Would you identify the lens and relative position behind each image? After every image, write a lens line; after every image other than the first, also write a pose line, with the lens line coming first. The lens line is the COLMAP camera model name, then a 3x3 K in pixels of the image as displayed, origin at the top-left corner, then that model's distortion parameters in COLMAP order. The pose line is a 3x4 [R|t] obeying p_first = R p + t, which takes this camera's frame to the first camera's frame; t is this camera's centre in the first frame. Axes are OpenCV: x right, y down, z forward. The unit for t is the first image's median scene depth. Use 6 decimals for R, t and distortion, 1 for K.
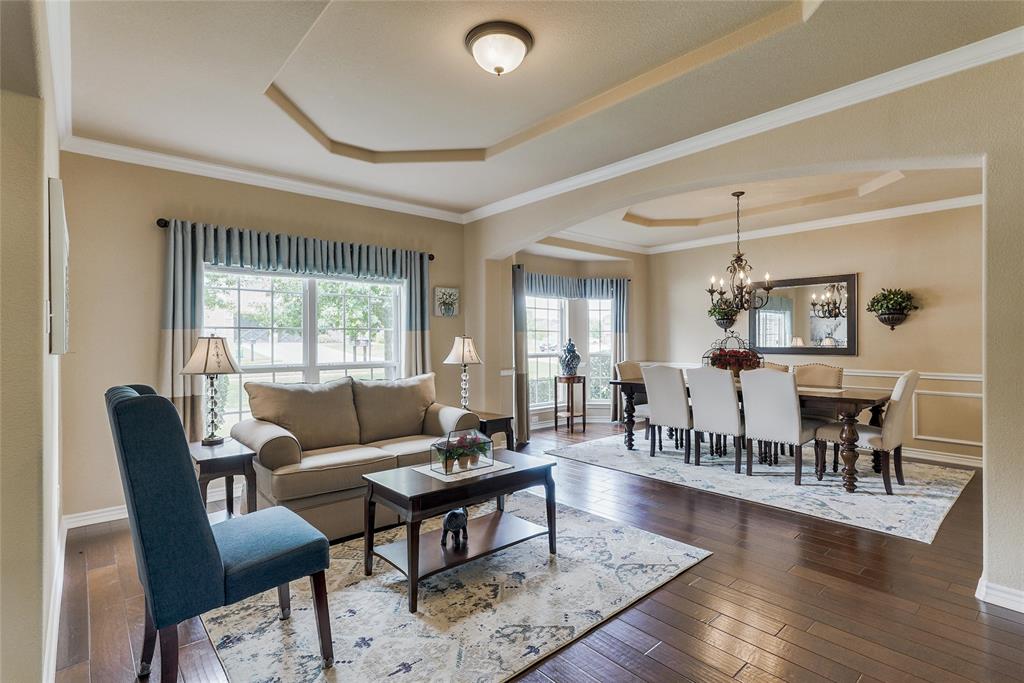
lens RADIAL K [[496.1, 0, 514.3], [0, 496.1, 341.6], [0, 0, 1]] dist [-0.003352, 0.005361]
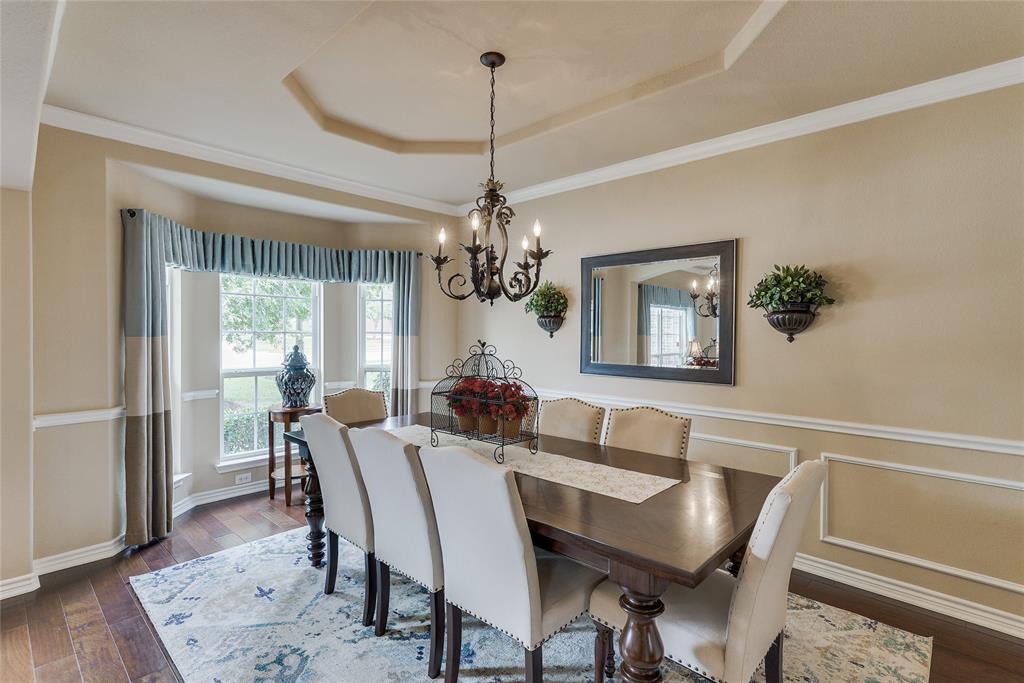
lens RADIAL K [[496.1, 0, 509.8], [0, 496.1, 341.5], [0, 0, 1]] dist [-0.003352, 0.005361]
pose [[0.996004, 0.009250, 0.088827, 0.433663], [-0.010500, 0.999852, 0.013619, -0.029588], [-0.088688, -0.014497, 0.995954, 0.516385]]
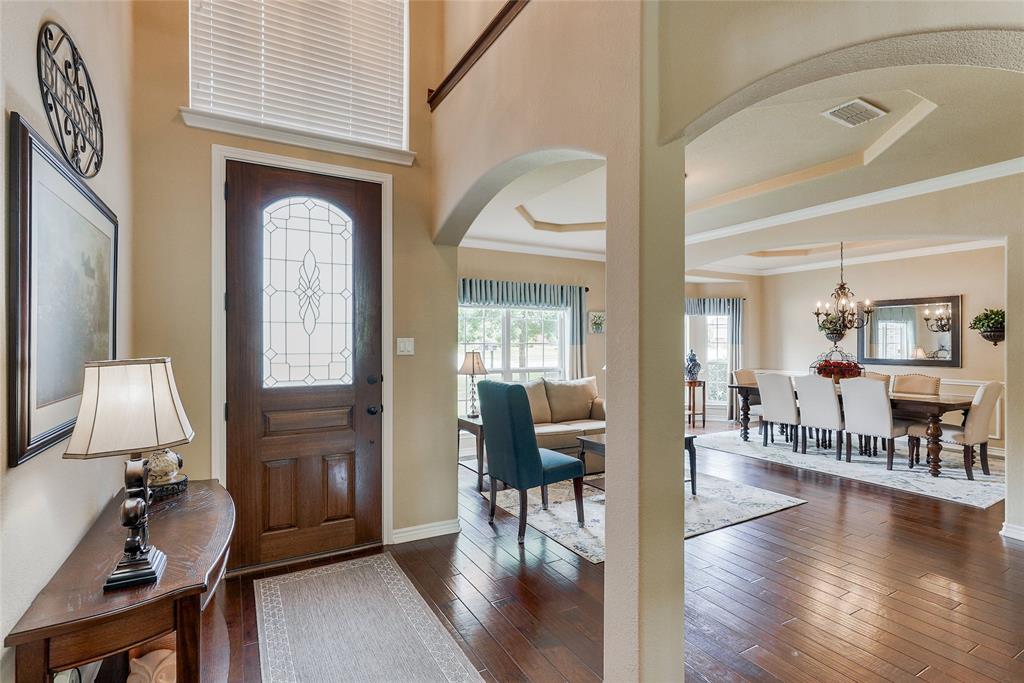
lens RADIAL K [[496.1, 0, 513.1], [0, 496.1, 343.5], [0, 0, 1]] dist [-0.003352, 0.005361]
pose [[0.979709, 0.004915, -0.200366, -0.095779], [-0.005591, 0.999980, -0.002810, -0.020393], [0.200349, 0.003873, 0.979717, -0.358370]]
